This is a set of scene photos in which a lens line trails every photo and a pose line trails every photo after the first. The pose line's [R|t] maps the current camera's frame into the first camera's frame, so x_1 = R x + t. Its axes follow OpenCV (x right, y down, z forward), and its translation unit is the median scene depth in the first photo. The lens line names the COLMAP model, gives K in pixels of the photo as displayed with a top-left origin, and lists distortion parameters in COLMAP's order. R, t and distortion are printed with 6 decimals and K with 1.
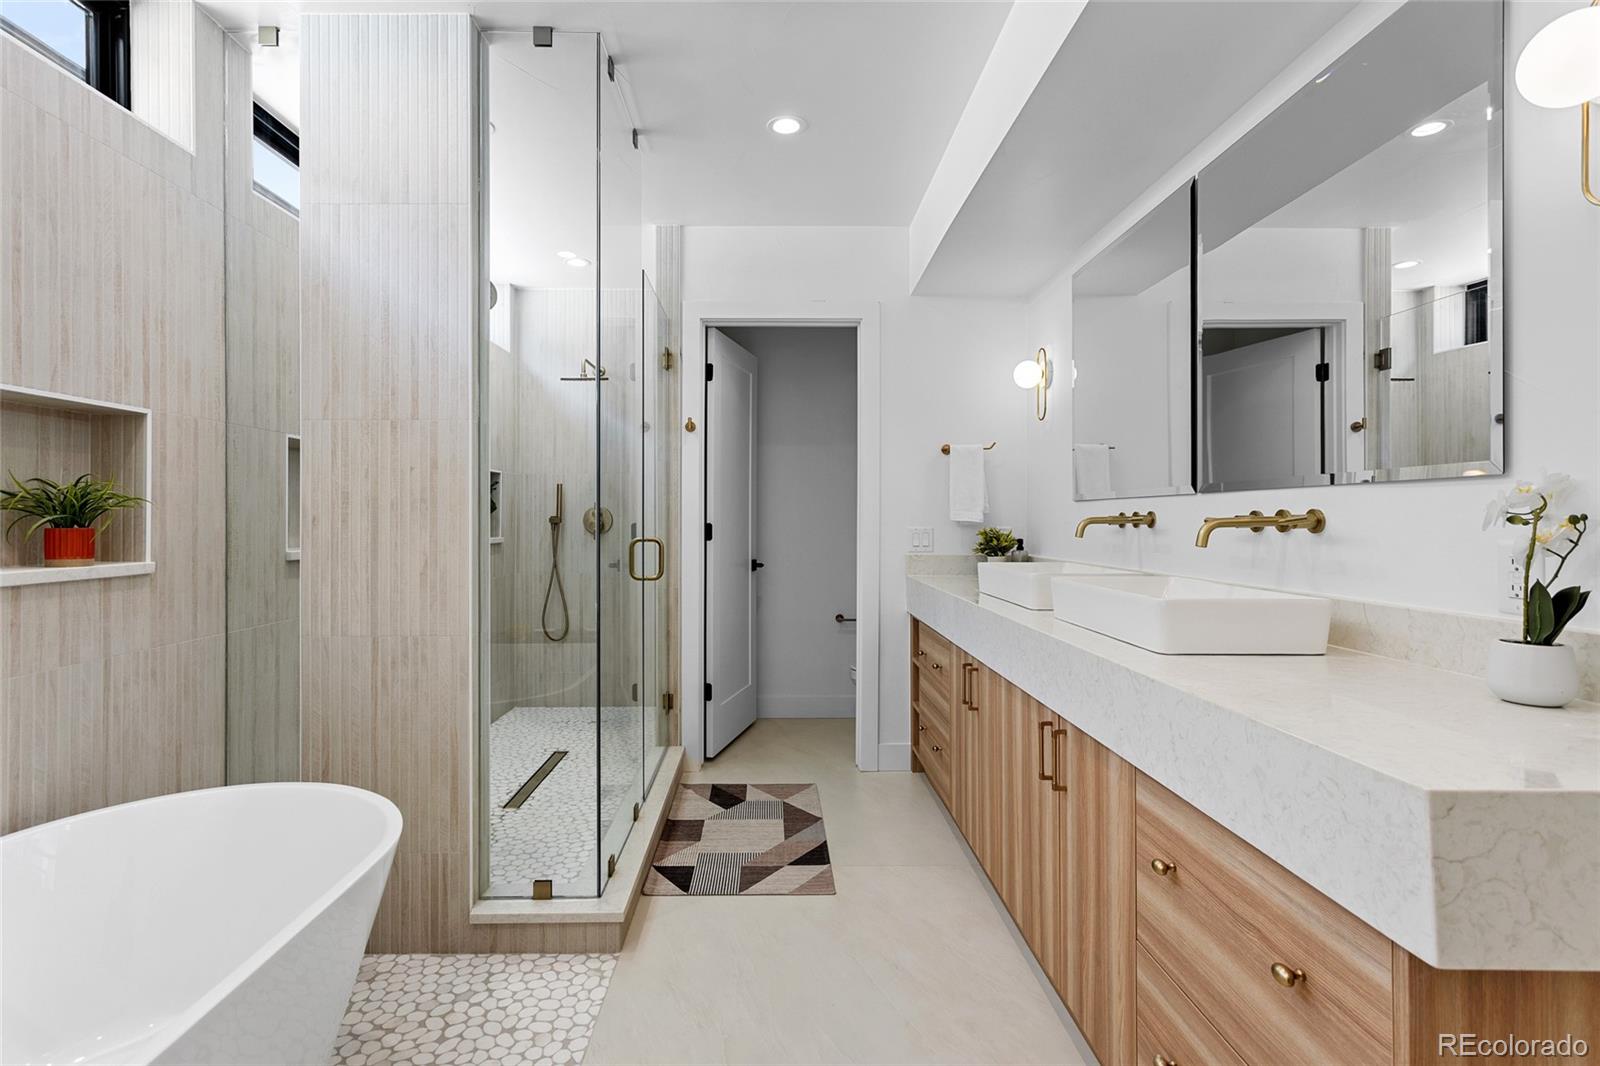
lens RADIAL K [[769.5, 0, 806.3], [0, 769.5, 526.2], [0, 0, 1]] dist [-0.002417, 0.002750]
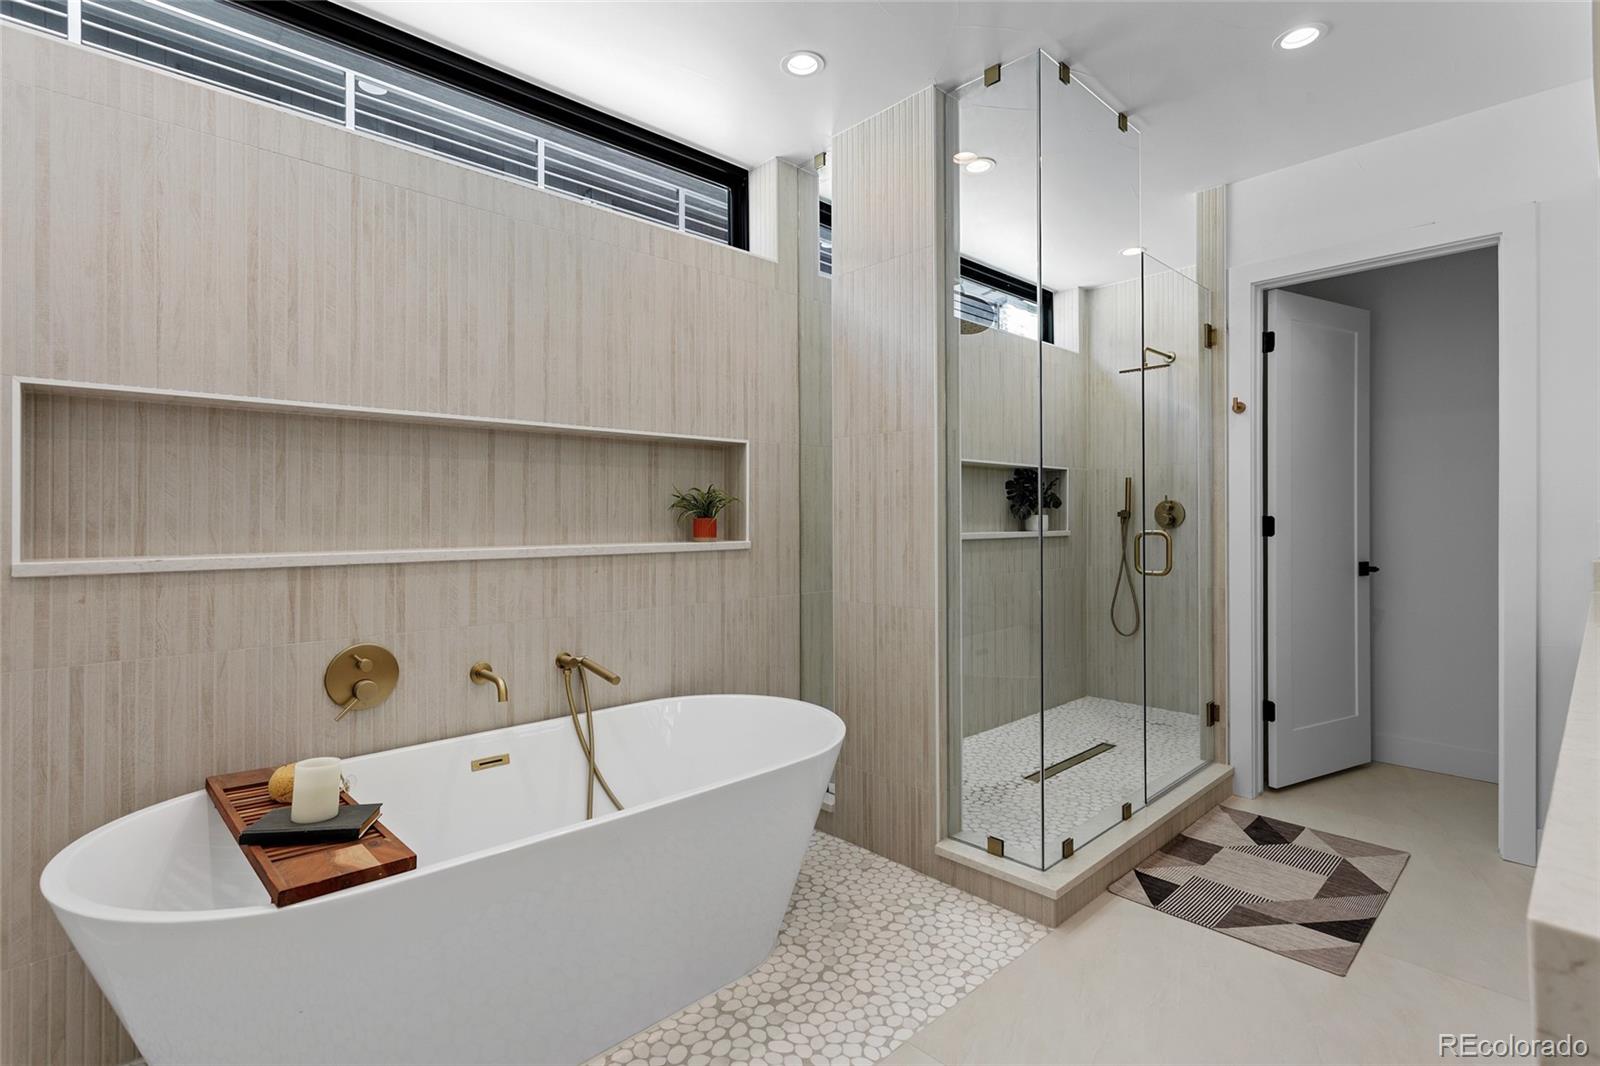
lens RADIAL K [[769.5, 0, 798.1], [0, 769.5, 524.6], [0, 0, 1]] dist [-0.002417, 0.002750]
pose [[0.674381, 0.004591, -0.738369, 0.281538], [-0.003066, 0.999989, 0.003417, 0.007393], [0.738377, -0.000041, 0.674388, 0.045432]]
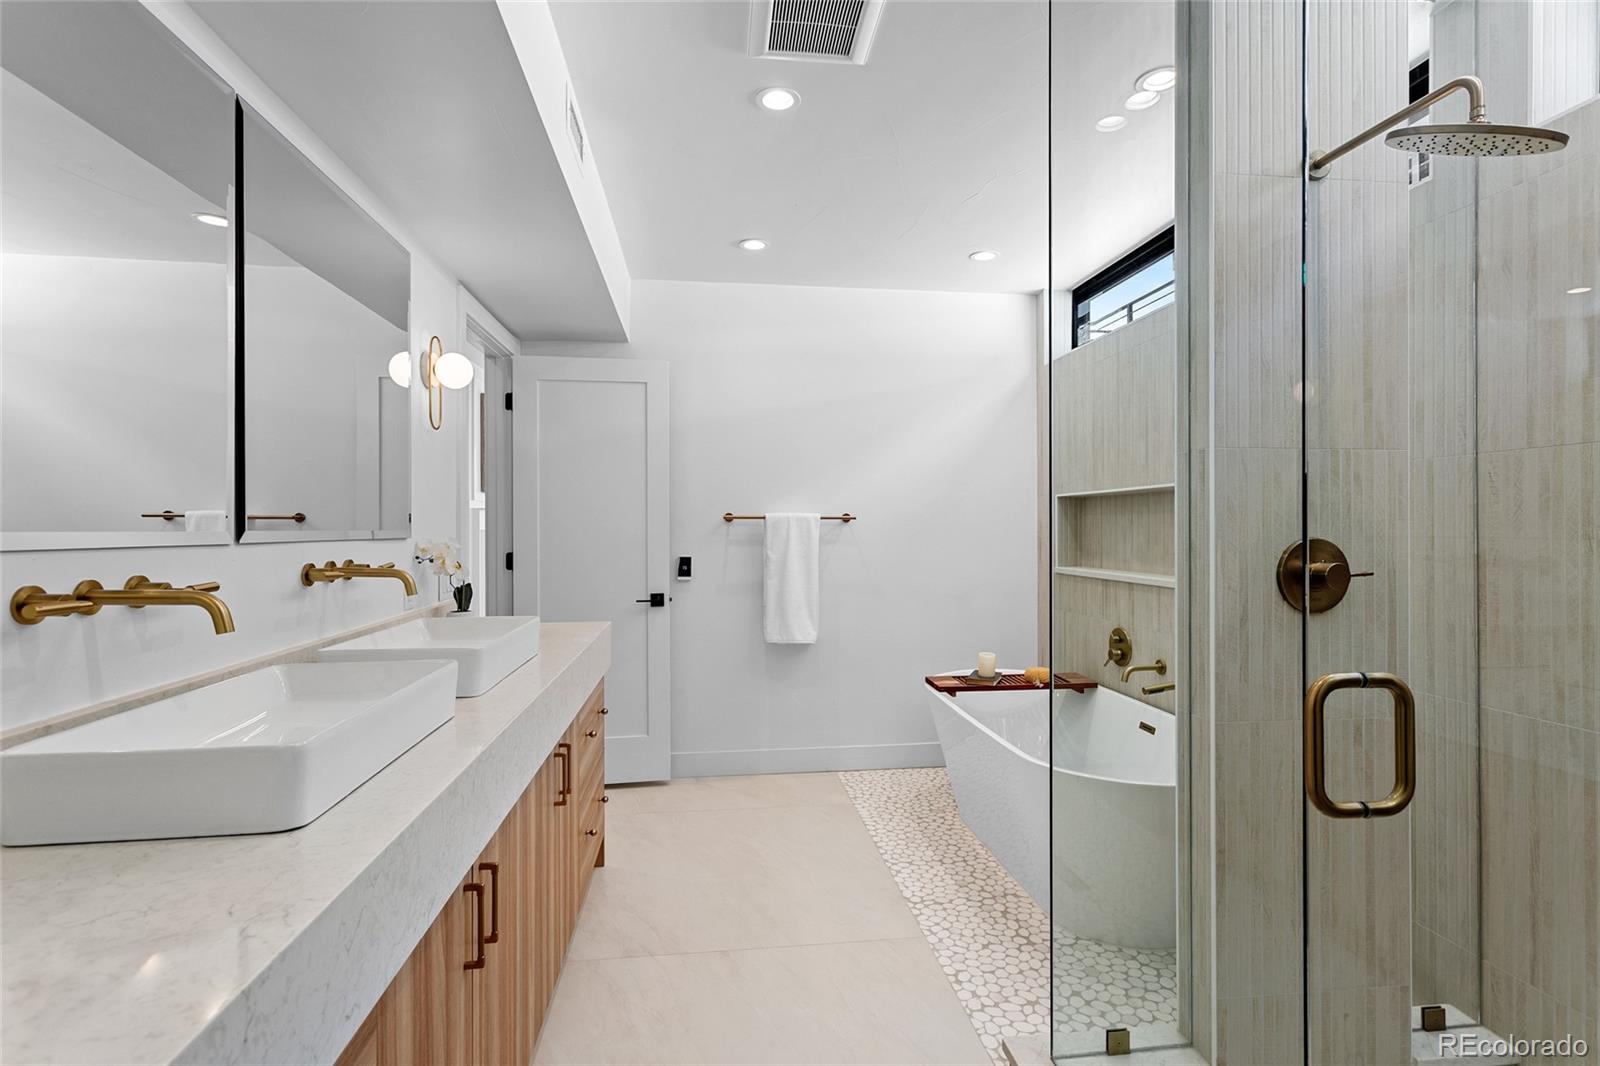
lens RADIAL K [[769.5, 0, 787.3], [0, 769.5, 522.2], [0, 0, 1]] dist [-0.002417, 0.002750]
pose [[-0.996403, 0.010328, -0.084112, 0.064484], [0.010140, 0.999945, 0.002664, -0.070094], [0.084135, 0.001801, -0.996453, 1.761401]]
